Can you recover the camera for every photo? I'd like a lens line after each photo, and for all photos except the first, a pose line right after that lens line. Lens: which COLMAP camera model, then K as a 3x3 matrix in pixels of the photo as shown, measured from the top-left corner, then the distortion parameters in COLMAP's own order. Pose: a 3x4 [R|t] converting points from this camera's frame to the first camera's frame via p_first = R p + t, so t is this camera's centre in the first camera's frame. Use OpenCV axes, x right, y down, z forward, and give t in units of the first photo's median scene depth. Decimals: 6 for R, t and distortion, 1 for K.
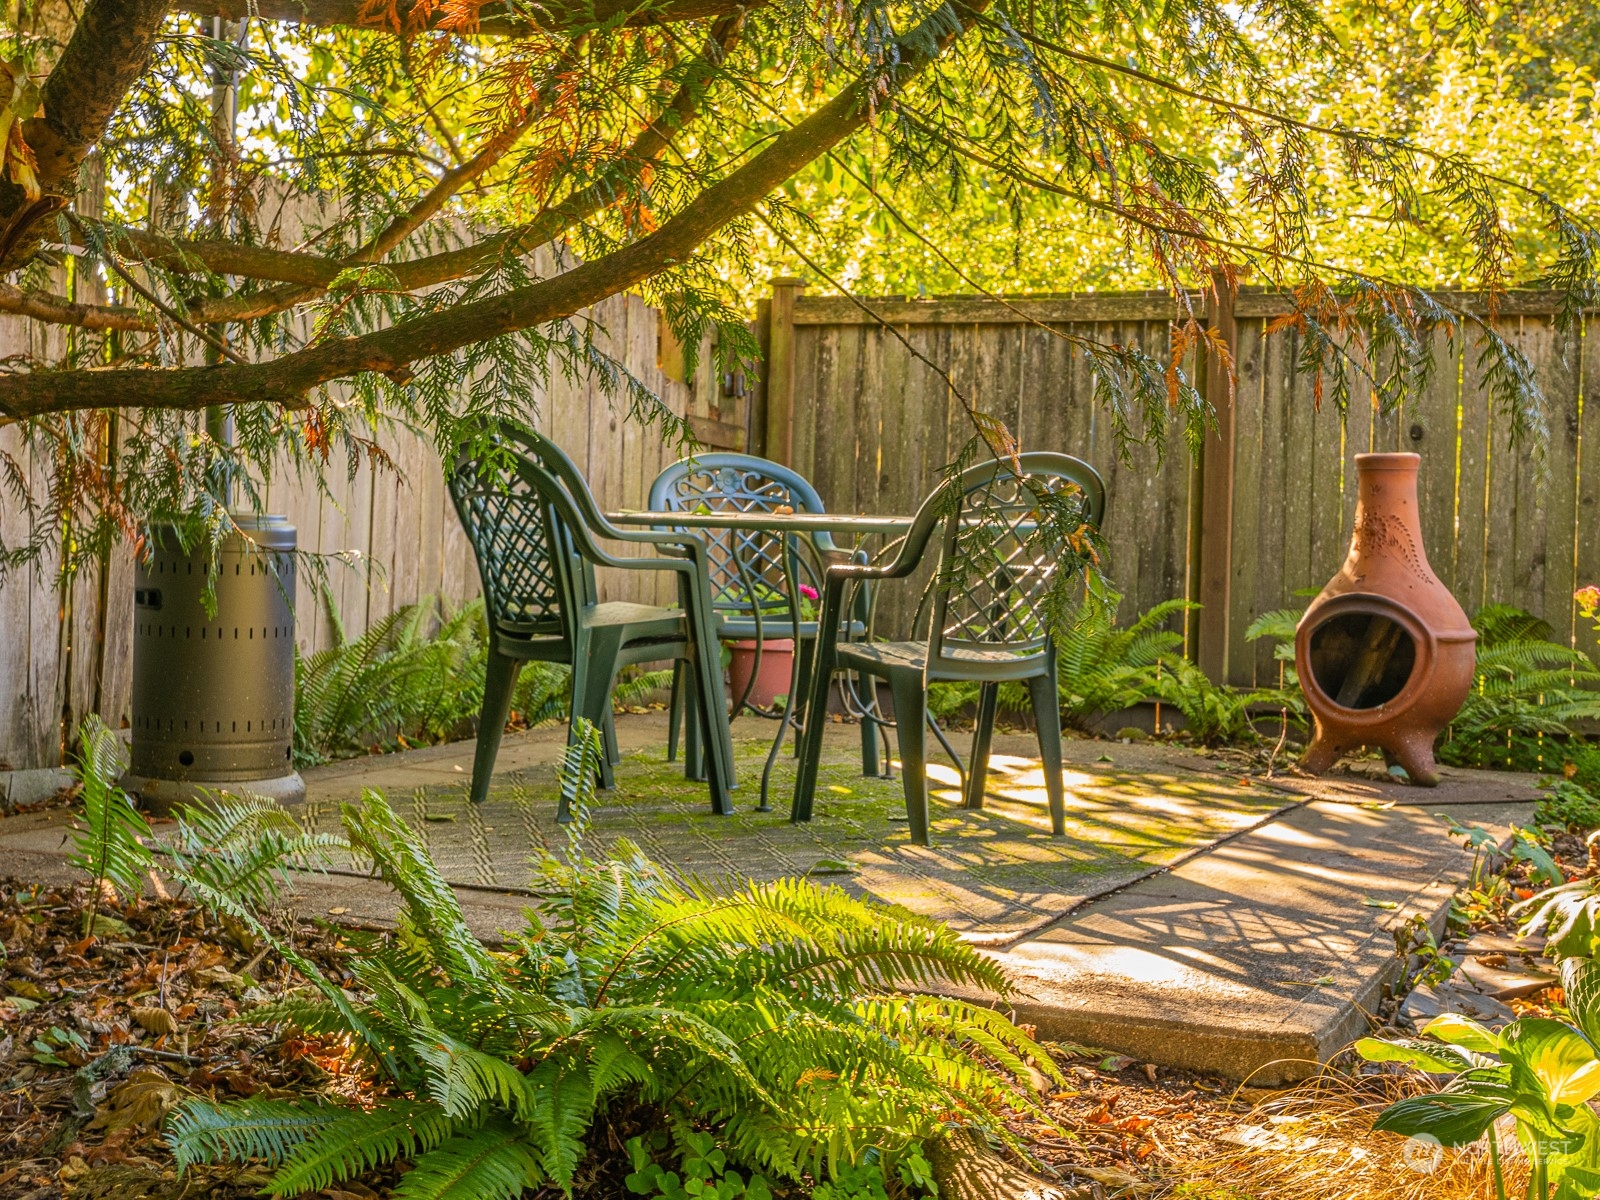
lens RADIAL K [[2339.4, 0, 801.2], [0, 2339.4, 602.9], [0, 0, 1]] dist [-0.045176, 0.000000]
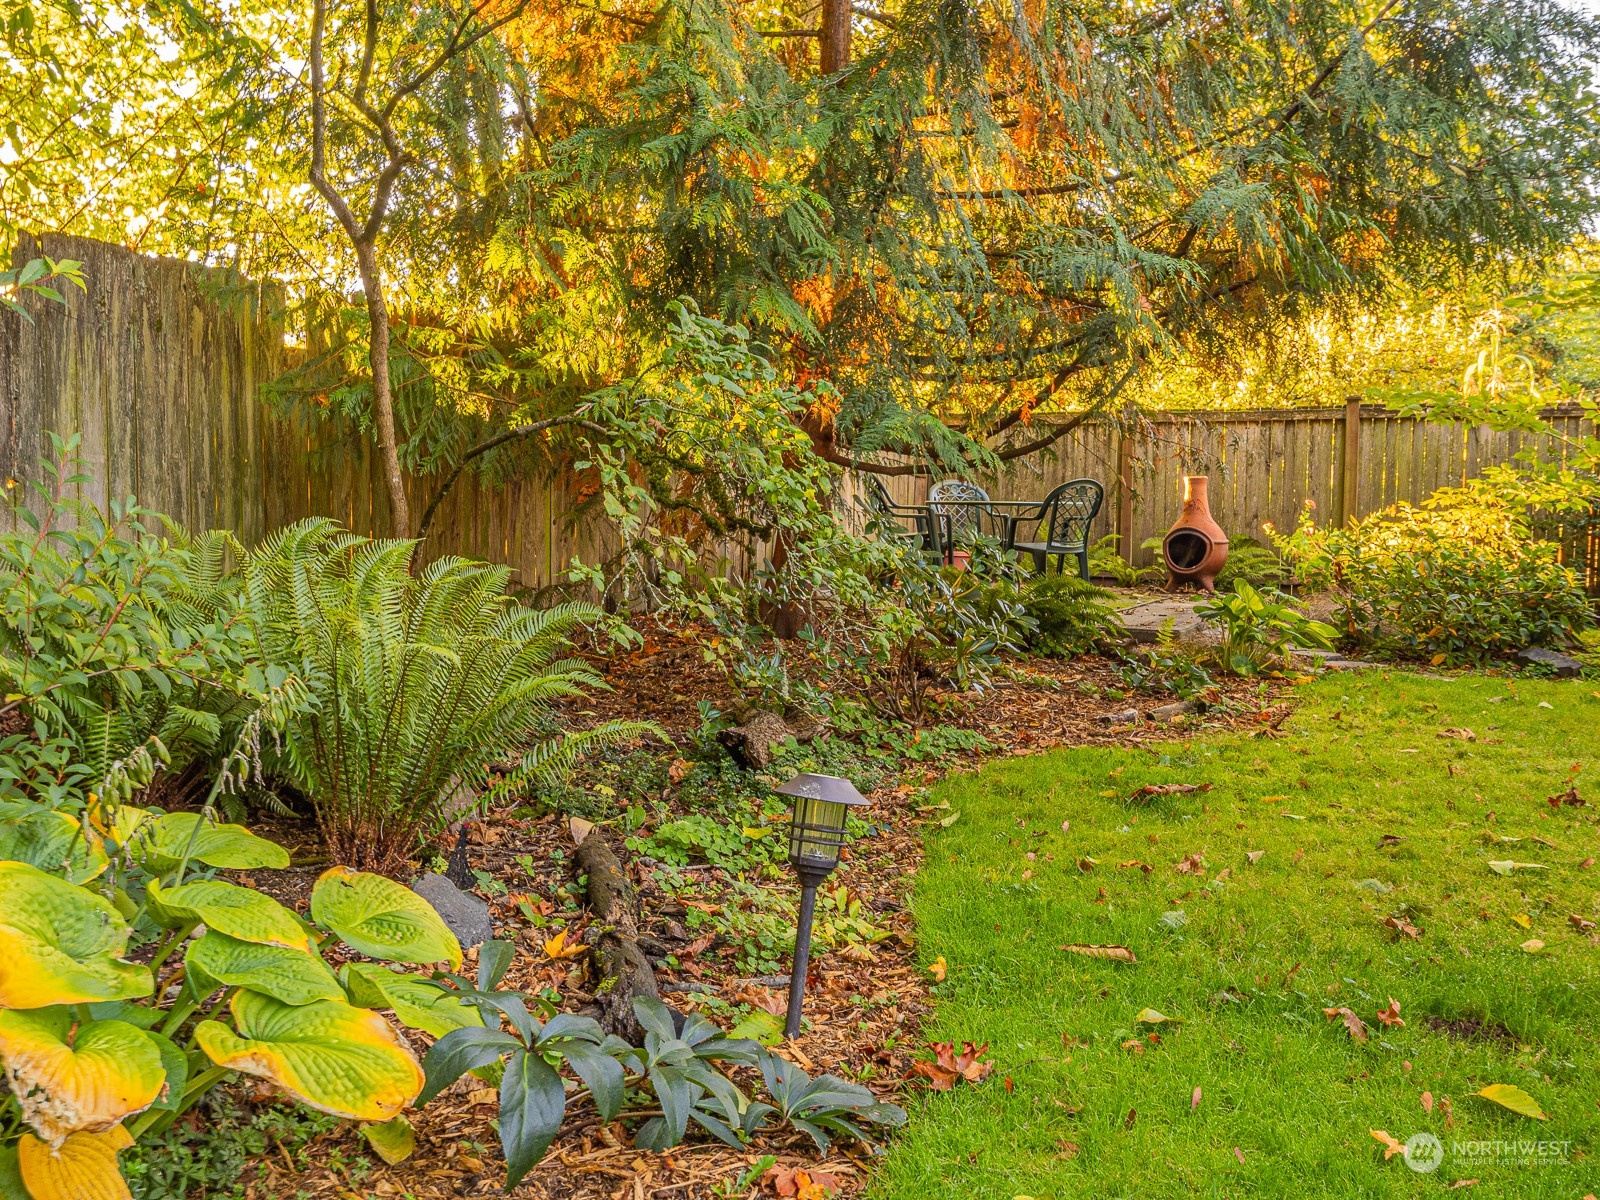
lens RADIAL K [[1390.4, 0, 797.4], [0, 1390.4, 595.5], [0, 0, 1]] dist [0.006634, 0.000076]
pose [[0.999574, -0.009847, -0.027473, -0.157343], [0.010450, 0.999706, 0.021899, 0.032081], [0.027249, -0.022177, 0.999383, -0.589493]]
